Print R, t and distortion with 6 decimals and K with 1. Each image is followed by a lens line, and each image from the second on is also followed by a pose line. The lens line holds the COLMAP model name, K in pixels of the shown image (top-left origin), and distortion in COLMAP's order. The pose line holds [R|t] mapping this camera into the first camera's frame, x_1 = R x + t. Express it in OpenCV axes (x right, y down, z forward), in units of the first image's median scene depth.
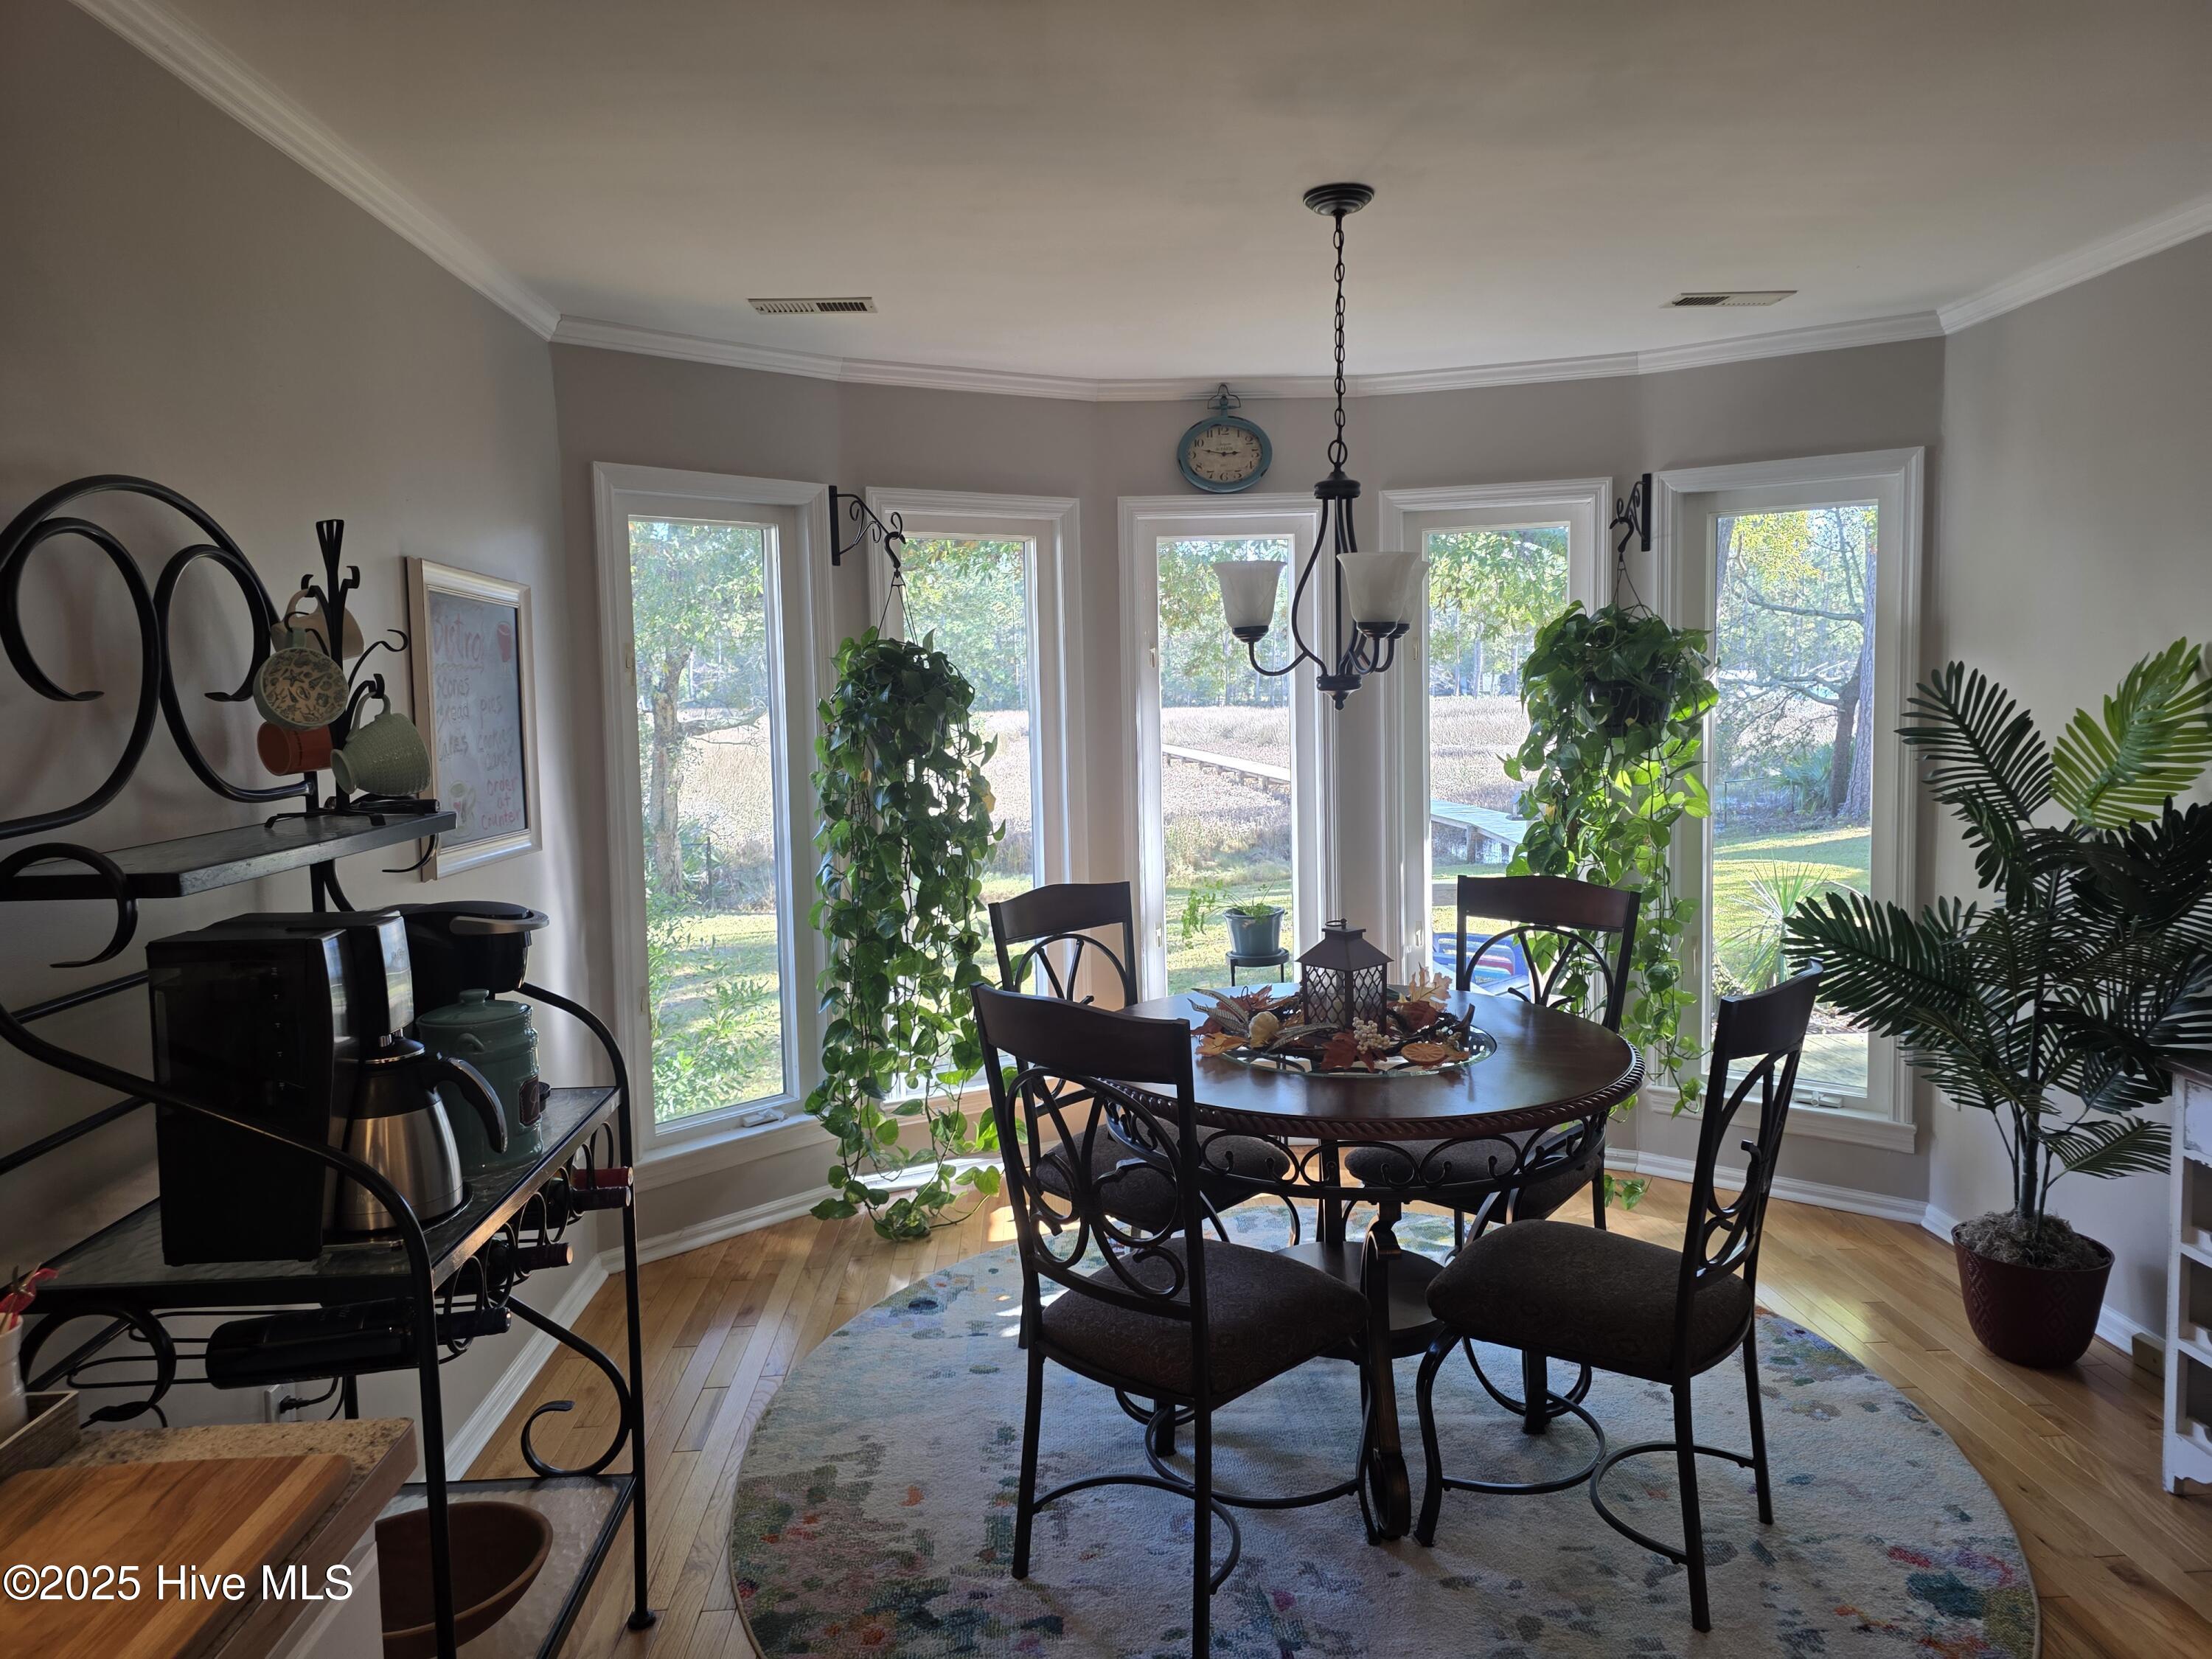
lens RADIAL K [[1478.1, 0, 1118.3], [0, 1478.1, 799.4], [0, 0, 1]] dist [0.049271, -0.045218]
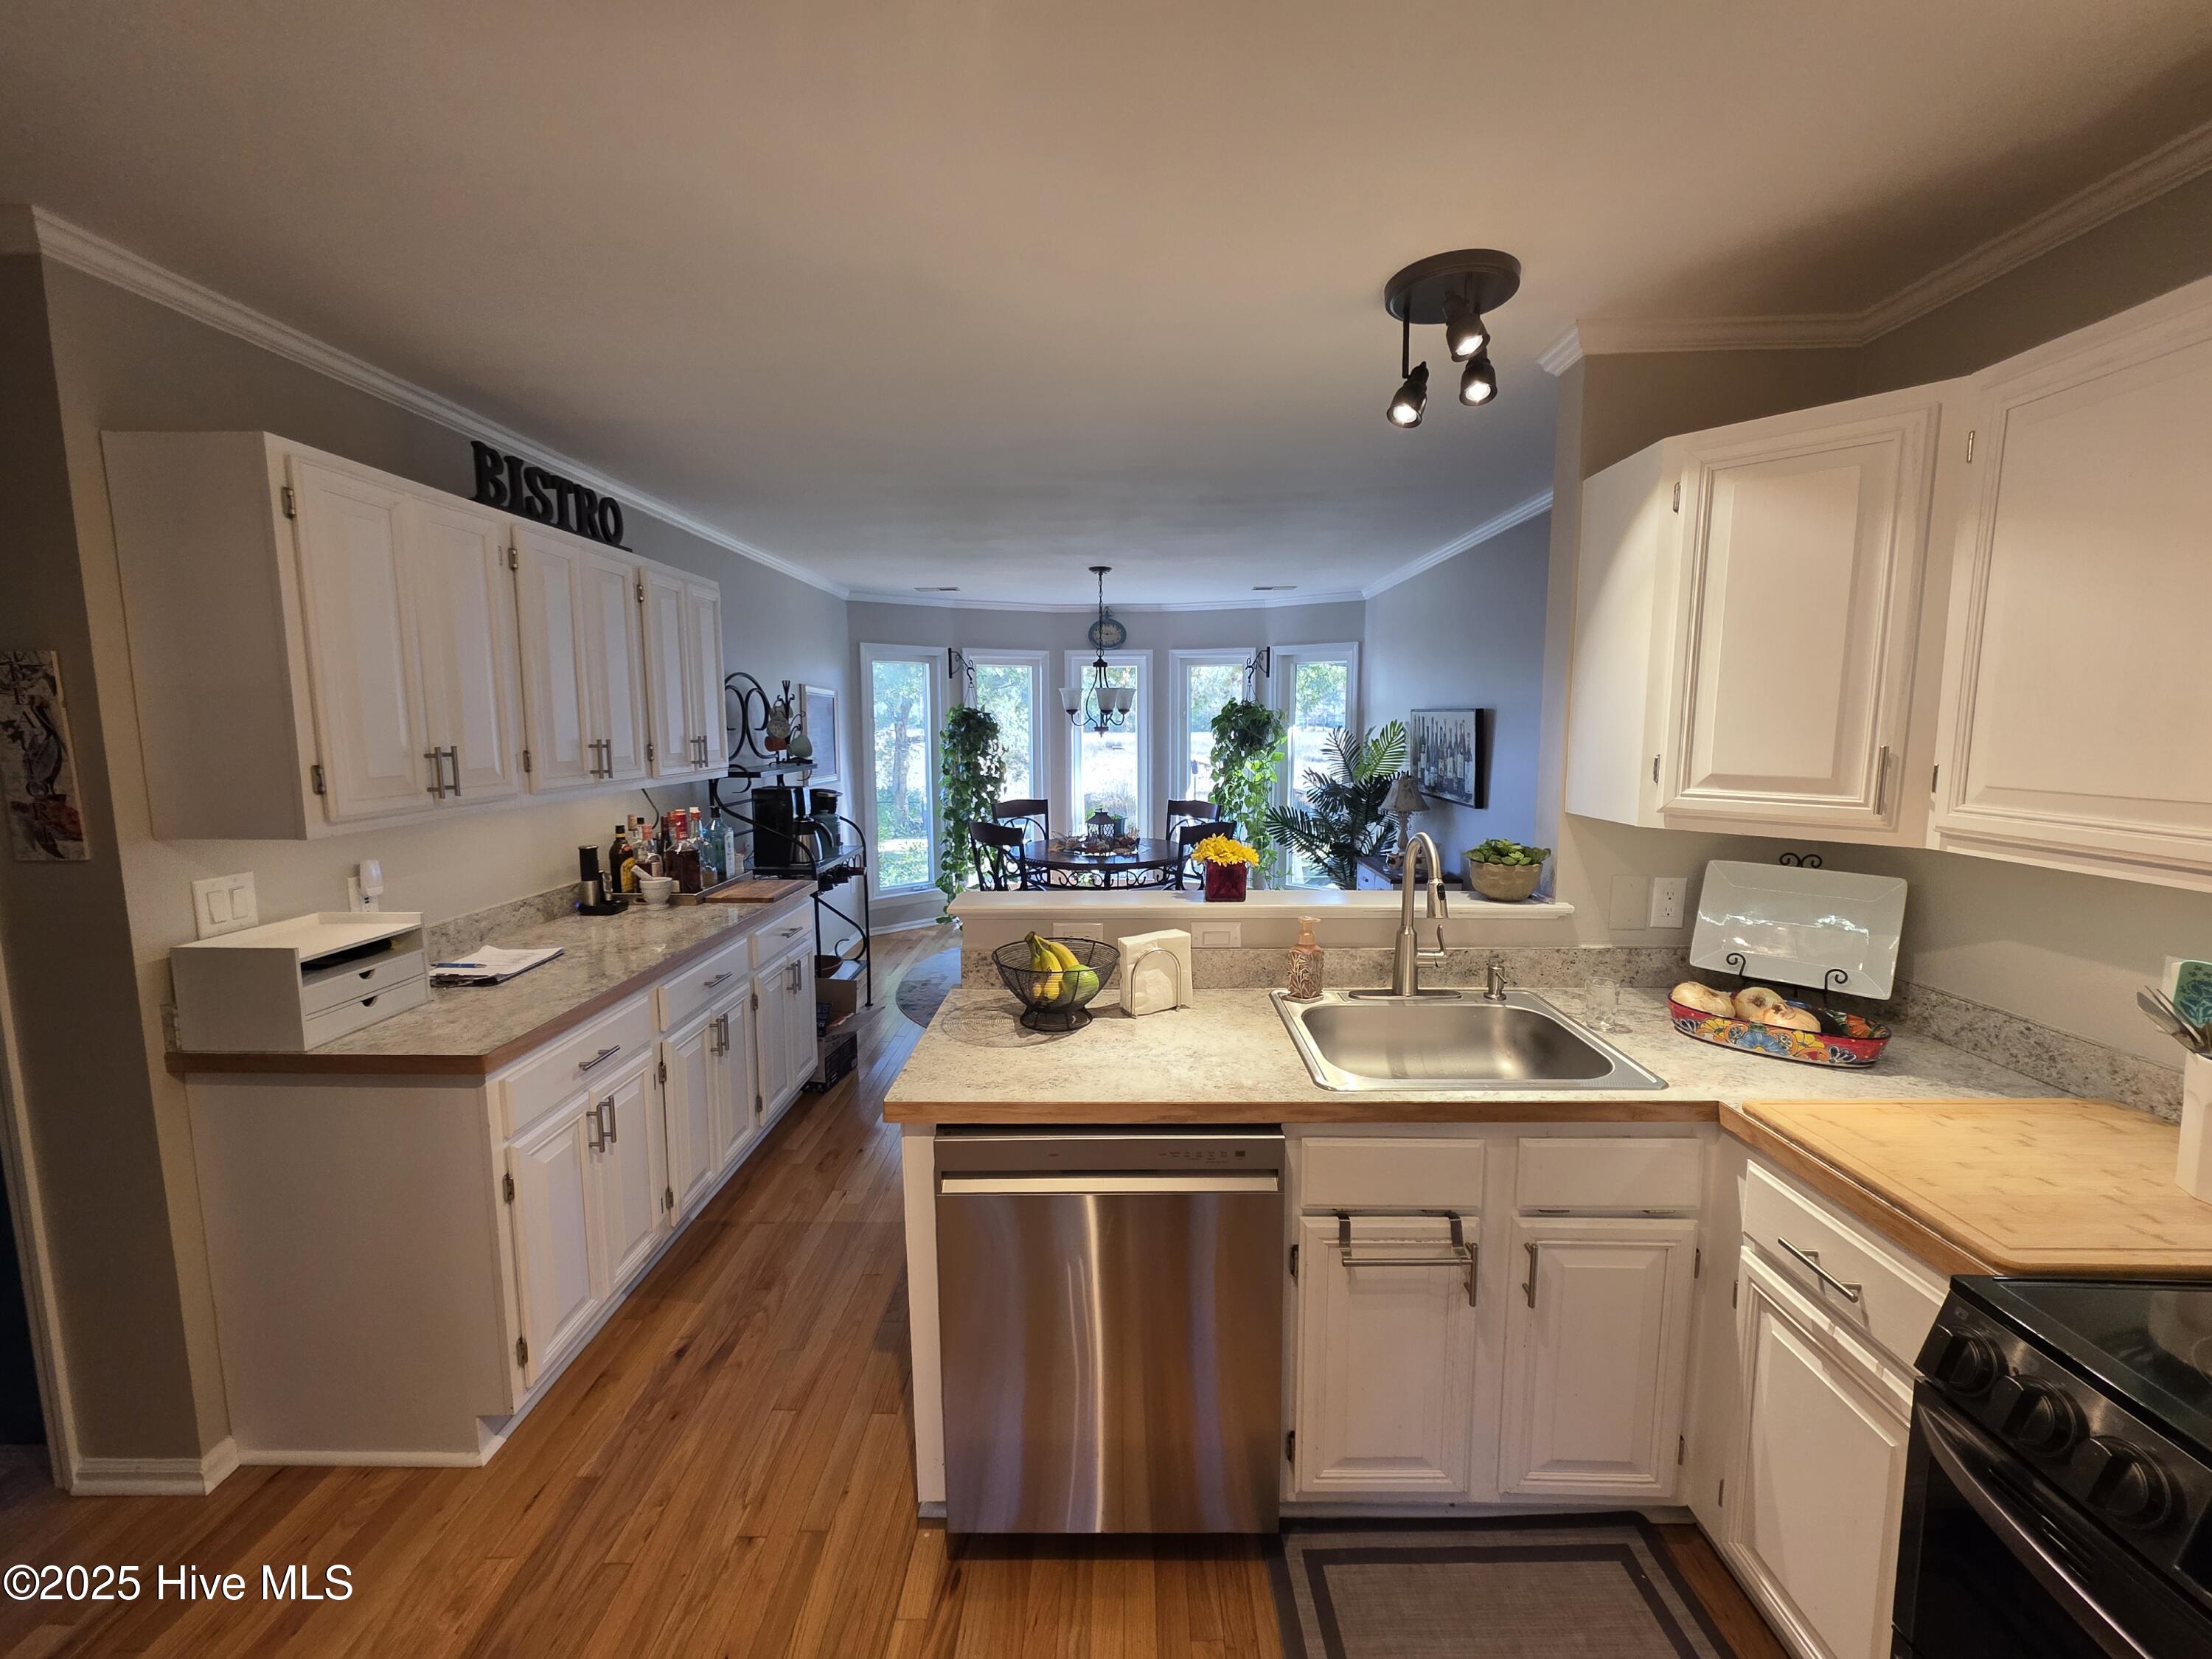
lens RADIAL K [[874.0, 0, 1109.4], [0, 874.0, 821.9], [0, 0, 1]] dist [-0.000192, -0.000076]
pose [[0.997505, 0.026137, -0.065577, 0.215417], [-0.023451, 0.998867, 0.041404, 0.026237], [0.066585, -0.039763, 0.996988, -0.575434]]
